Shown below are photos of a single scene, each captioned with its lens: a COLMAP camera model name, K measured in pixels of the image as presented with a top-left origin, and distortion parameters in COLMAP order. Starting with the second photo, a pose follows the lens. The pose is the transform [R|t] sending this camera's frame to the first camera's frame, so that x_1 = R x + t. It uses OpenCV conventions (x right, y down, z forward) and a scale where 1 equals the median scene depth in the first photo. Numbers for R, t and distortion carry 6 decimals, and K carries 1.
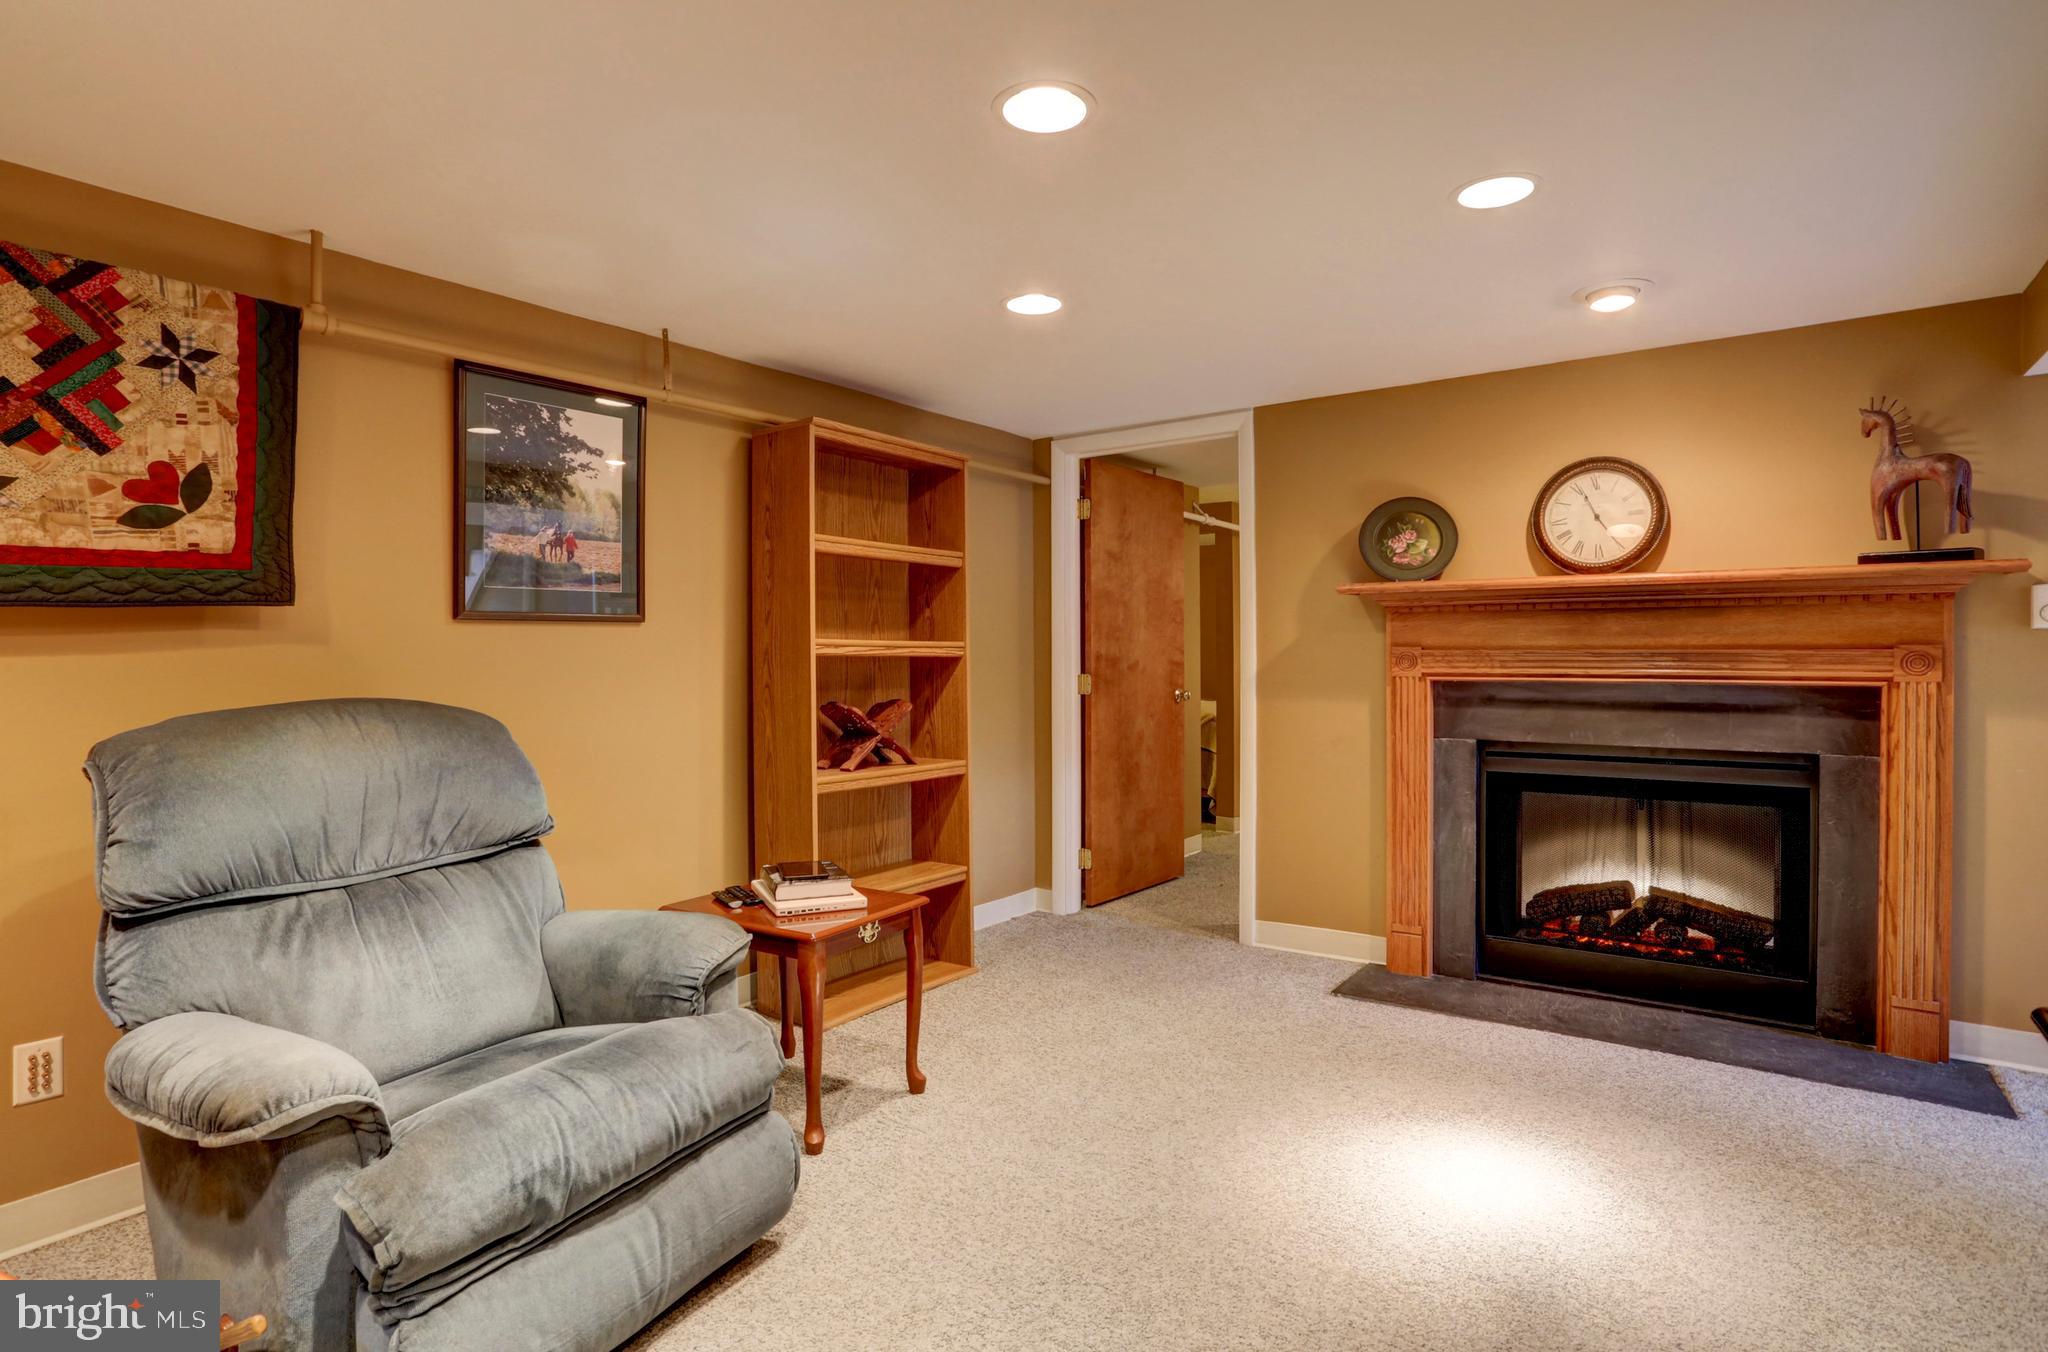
lens RADIAL K [[1001.9, 0, 1042.9], [0, 1001.9, 661.5], [0, 0, 1]] dist [-0.050505, 0.008352]
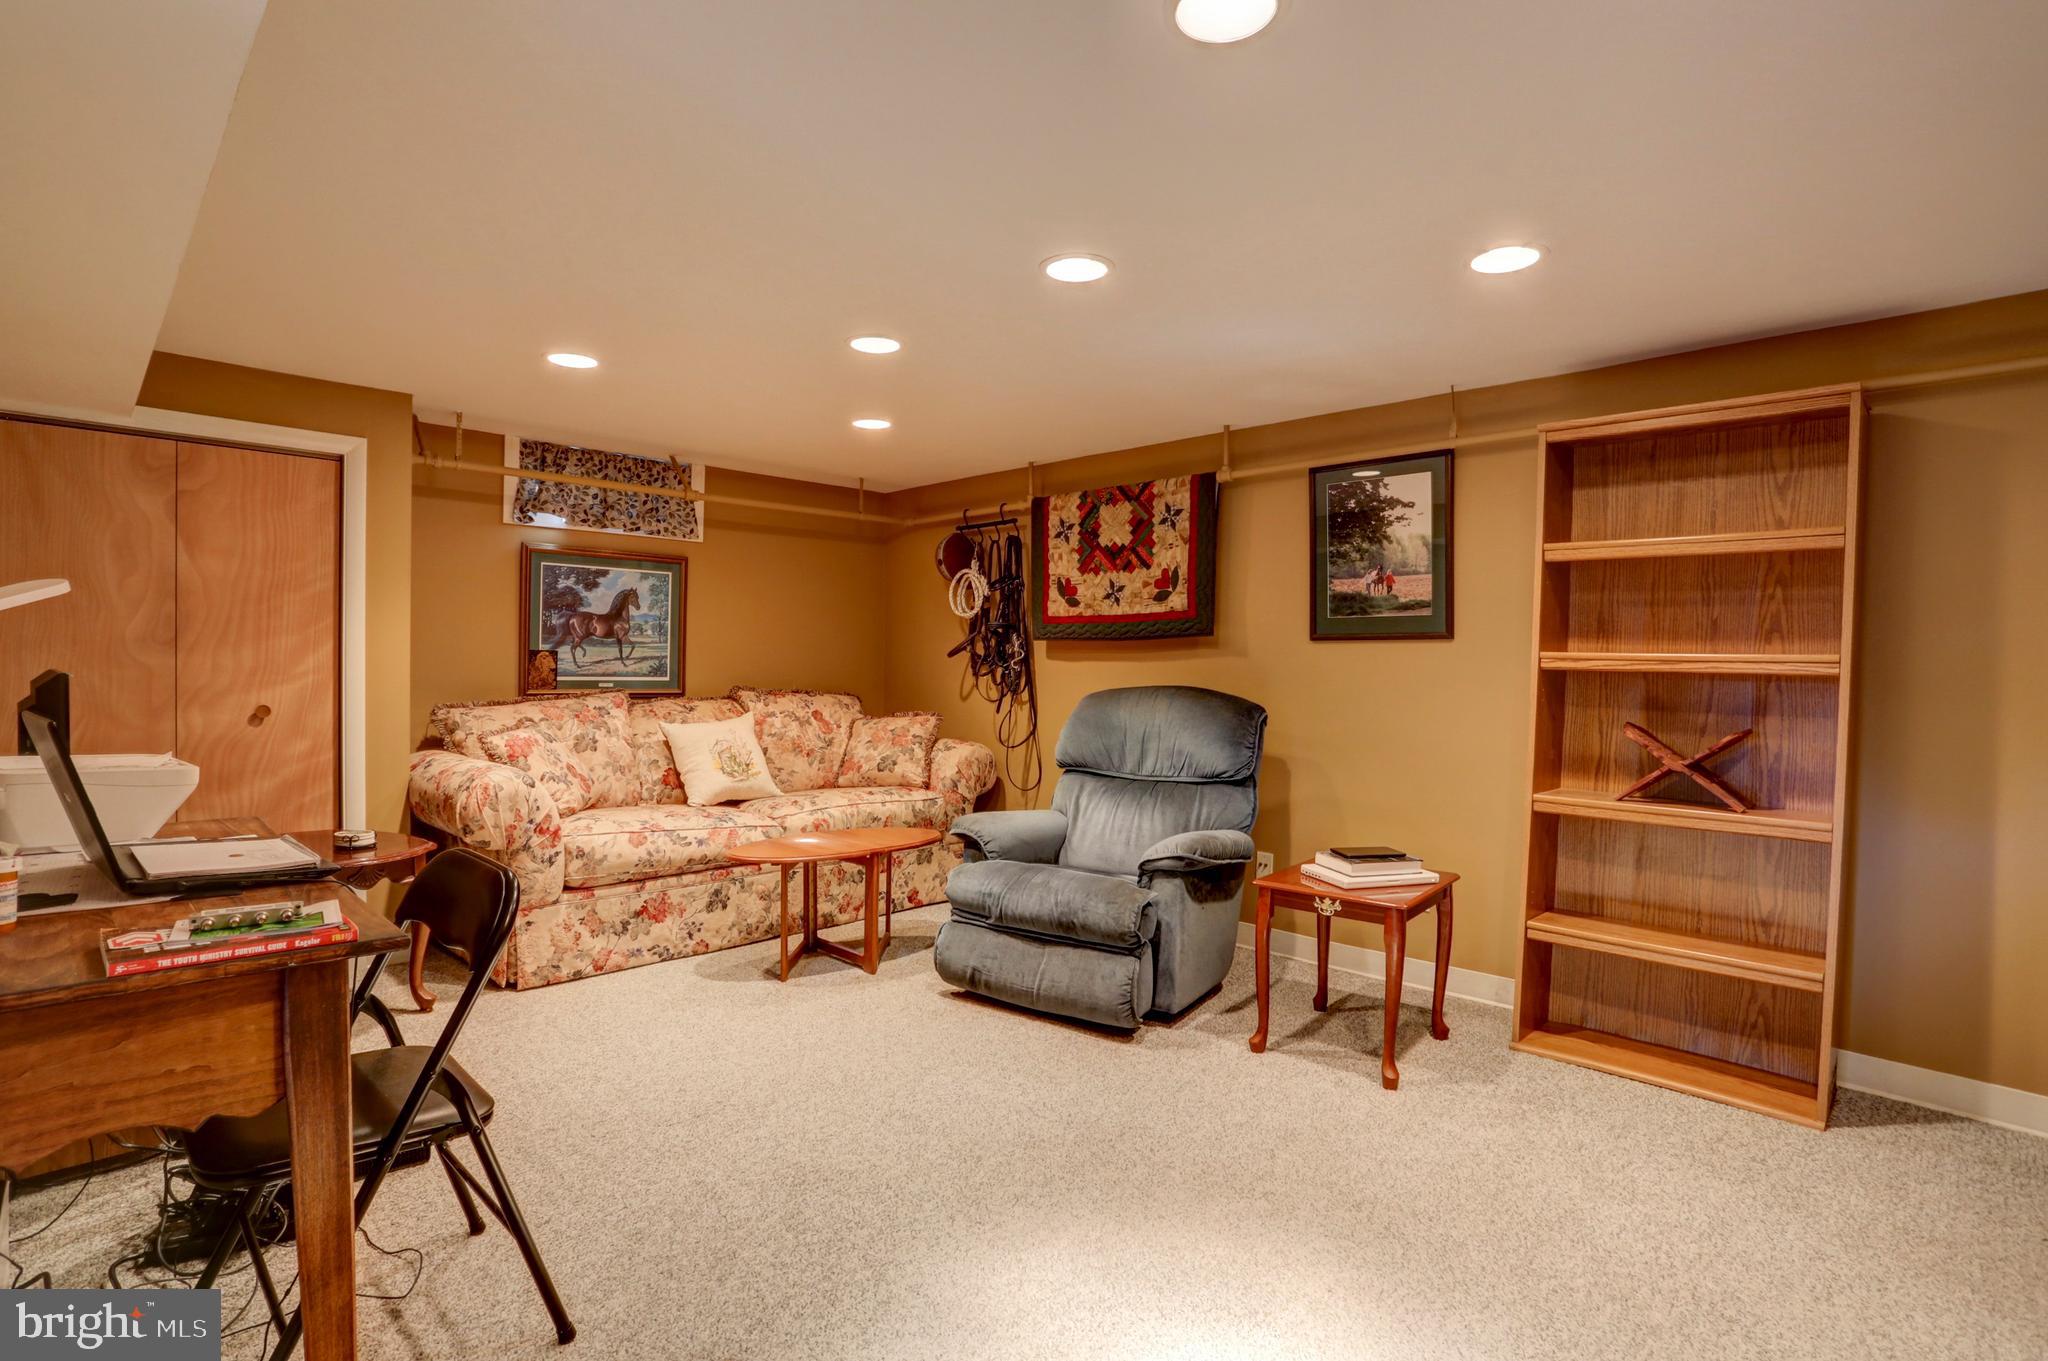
lens RADIAL K [[1001.9, 0, 1036.0], [0, 1001.9, 680.4], [0, 0, 1]] dist [-0.050505, 0.008352]
pose [[-0.140761, 0.018252, -0.989875, 1.097593], [-0.021935, 0.999527, 0.021549, -0.006293], [0.989801, 0.024746, -0.140294, 0.900539]]
